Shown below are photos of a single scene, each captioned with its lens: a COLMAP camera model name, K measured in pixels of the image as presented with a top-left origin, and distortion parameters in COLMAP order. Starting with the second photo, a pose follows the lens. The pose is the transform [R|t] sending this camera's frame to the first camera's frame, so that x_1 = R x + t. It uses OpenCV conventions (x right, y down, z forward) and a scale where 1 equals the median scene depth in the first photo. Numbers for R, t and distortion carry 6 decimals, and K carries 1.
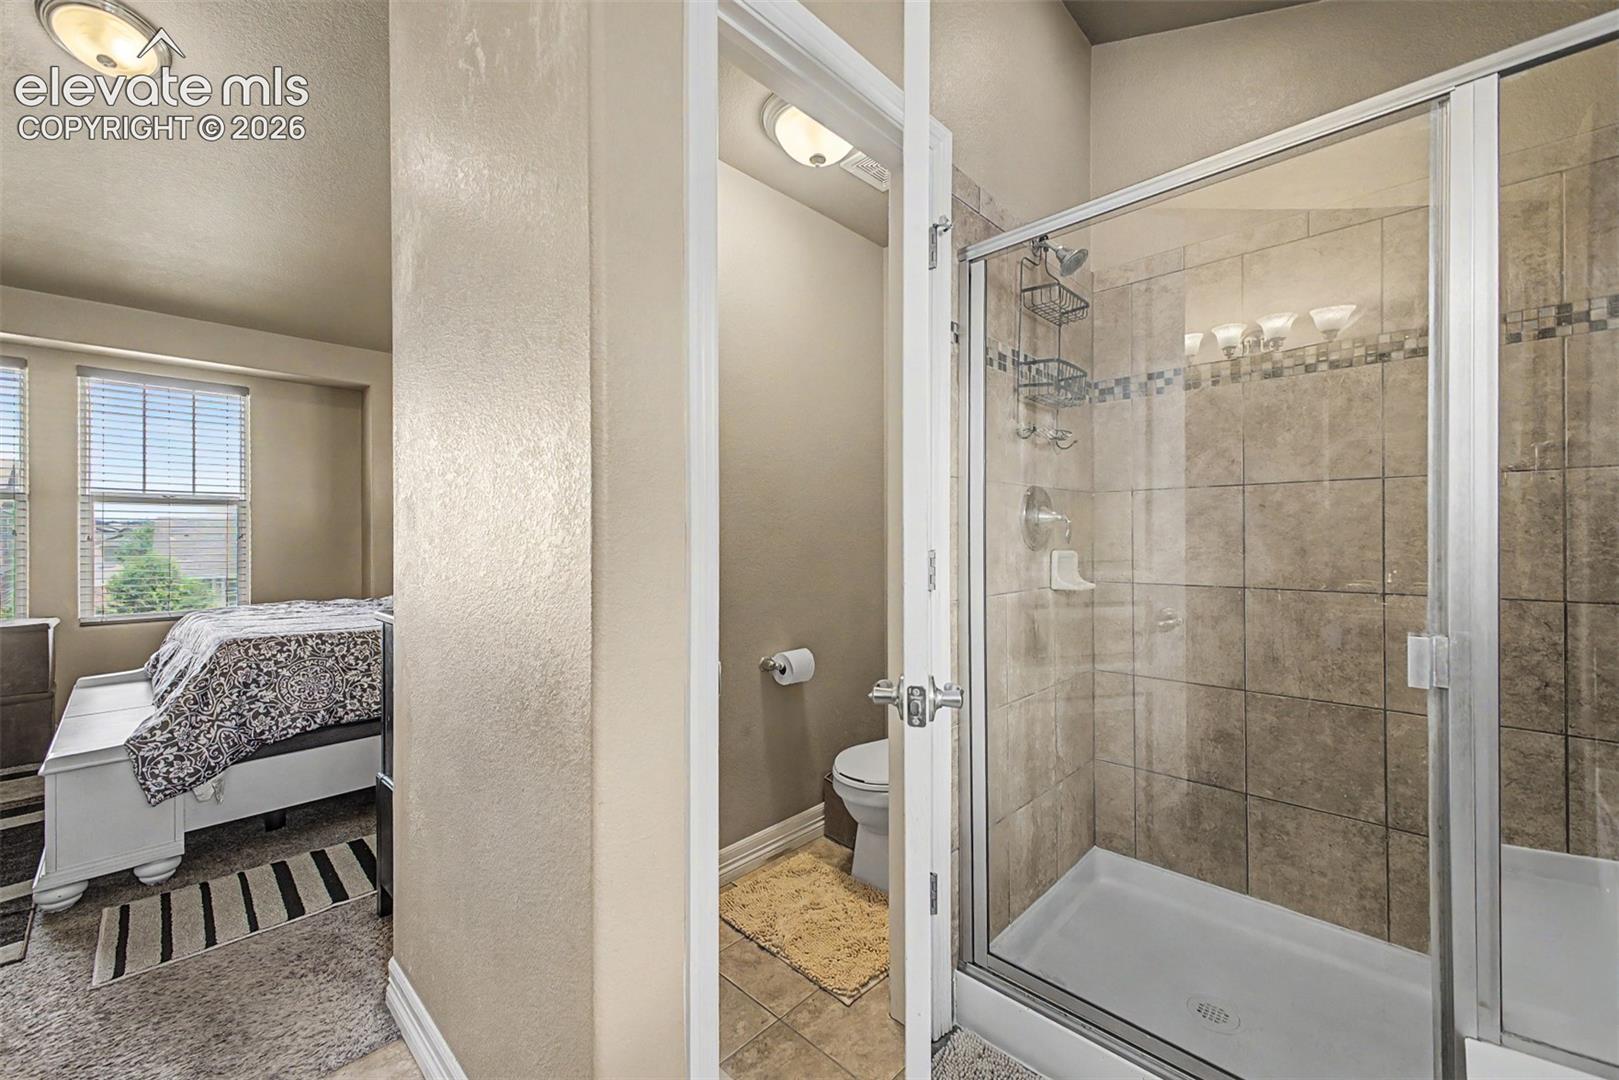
lens RADIAL K [[642.1, 0, 815.1], [0, 642.1, 537.1], [0, 0, 1]] dist [0.006453, -0.000687]
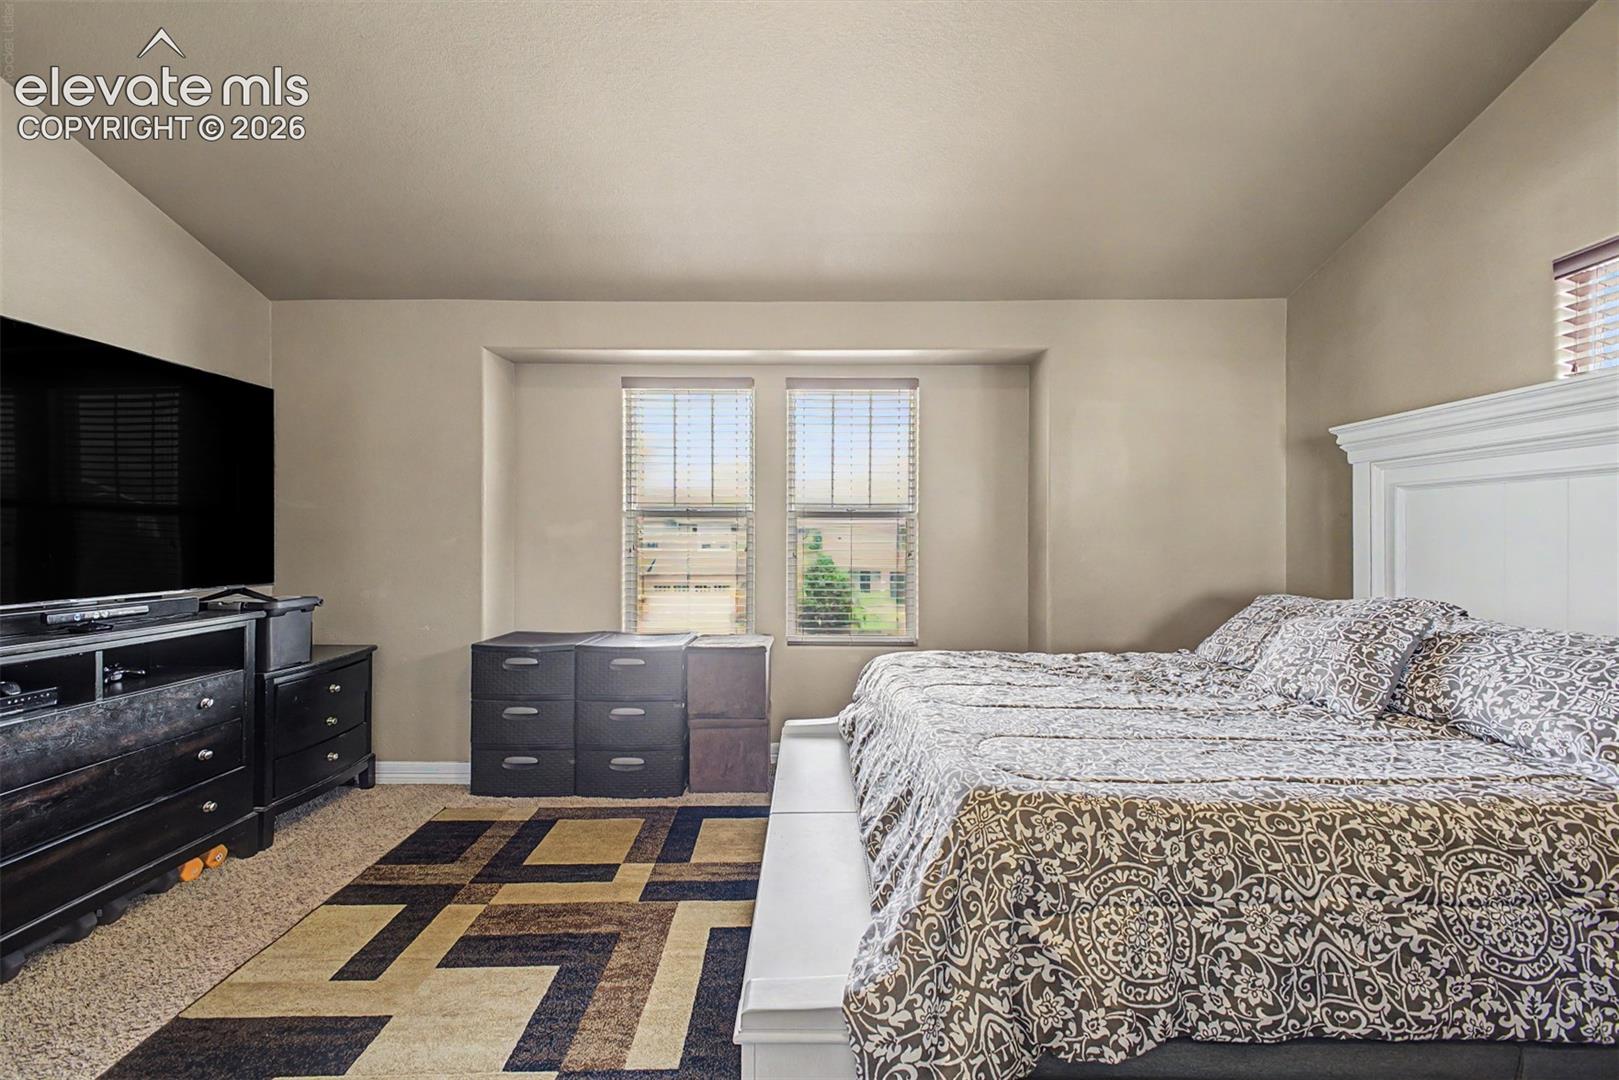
lens RADIAL K [[642.1, 0, 815.1], [0, 642.1, 537.1], [0, 0, 1]] dist [0.006453, -0.000687]
pose [[0.691842, 0.001550, -0.722047, -0.600170], [-0.003261, 0.999994, -0.000977, -0.036544], [0.722042, 0.003030, 0.691843, 0.529307]]
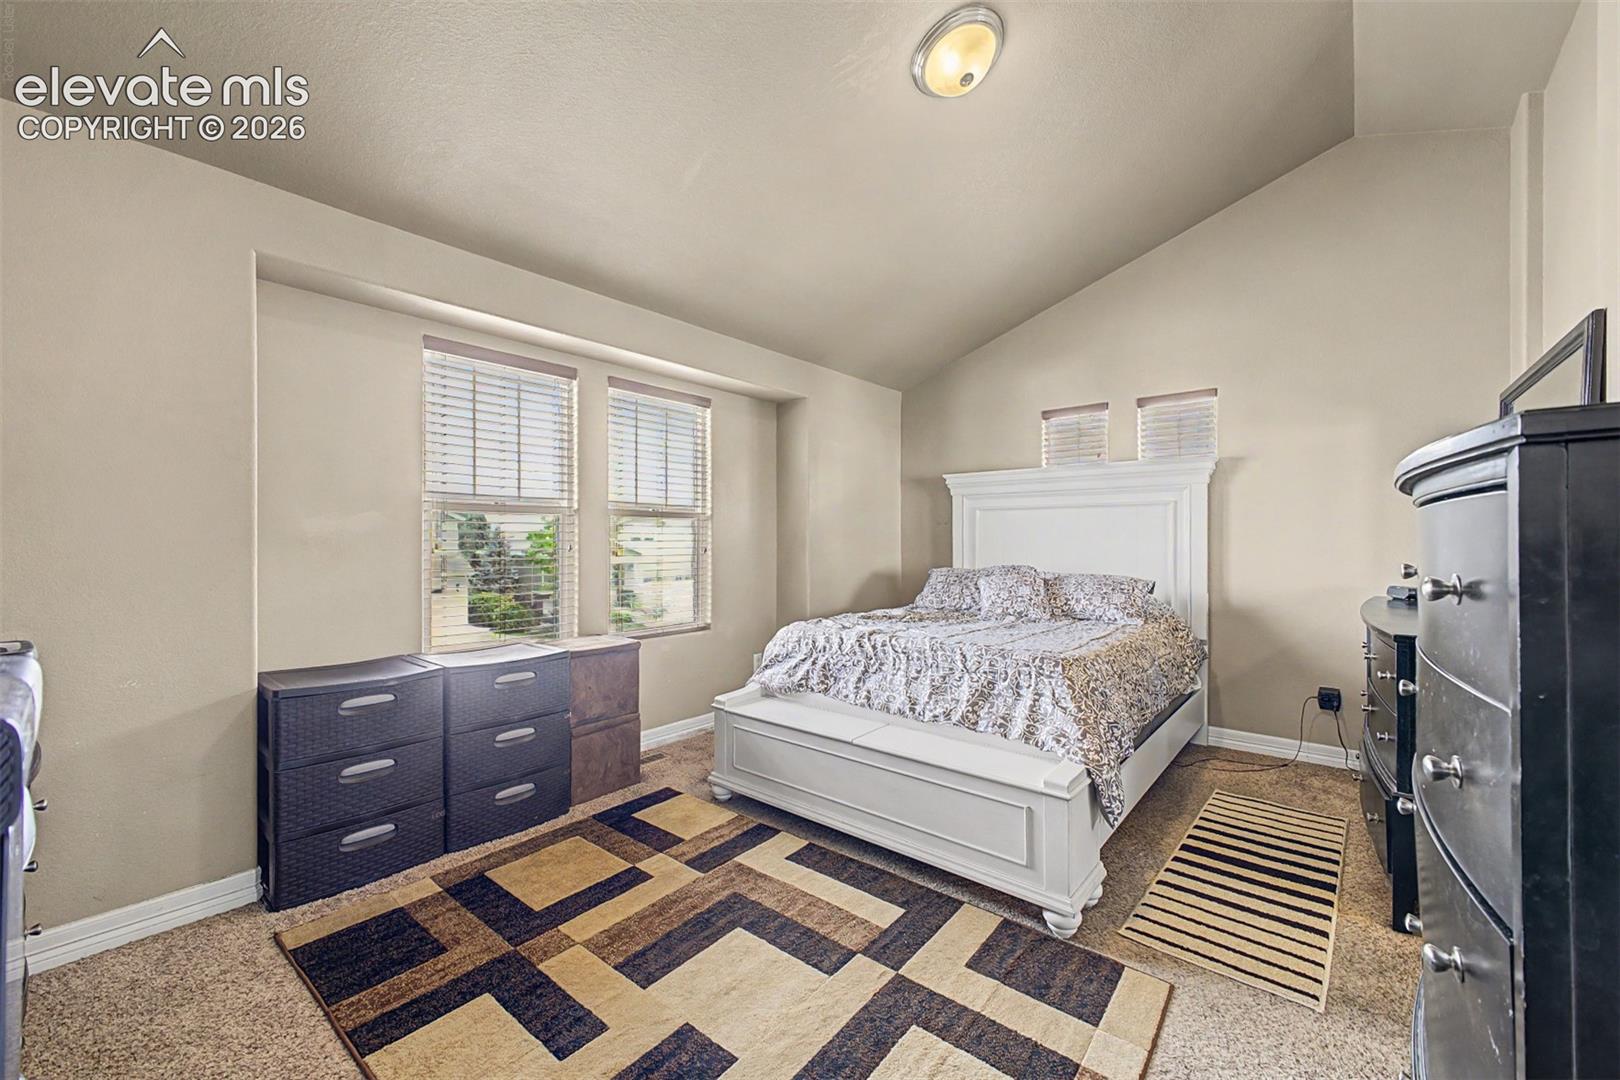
lens RADIAL K [[648.3, 0, 812.0], [0, 648.3, 537.6], [0, 0, 1]] dist [0.013982, -0.000280]
pose [[0.996996, 0.000791, 0.077452, -1.334516], [-0.000284, 0.999978, -0.006555, -0.022242], [-0.077456, 0.006513, 0.996975, -0.005678]]
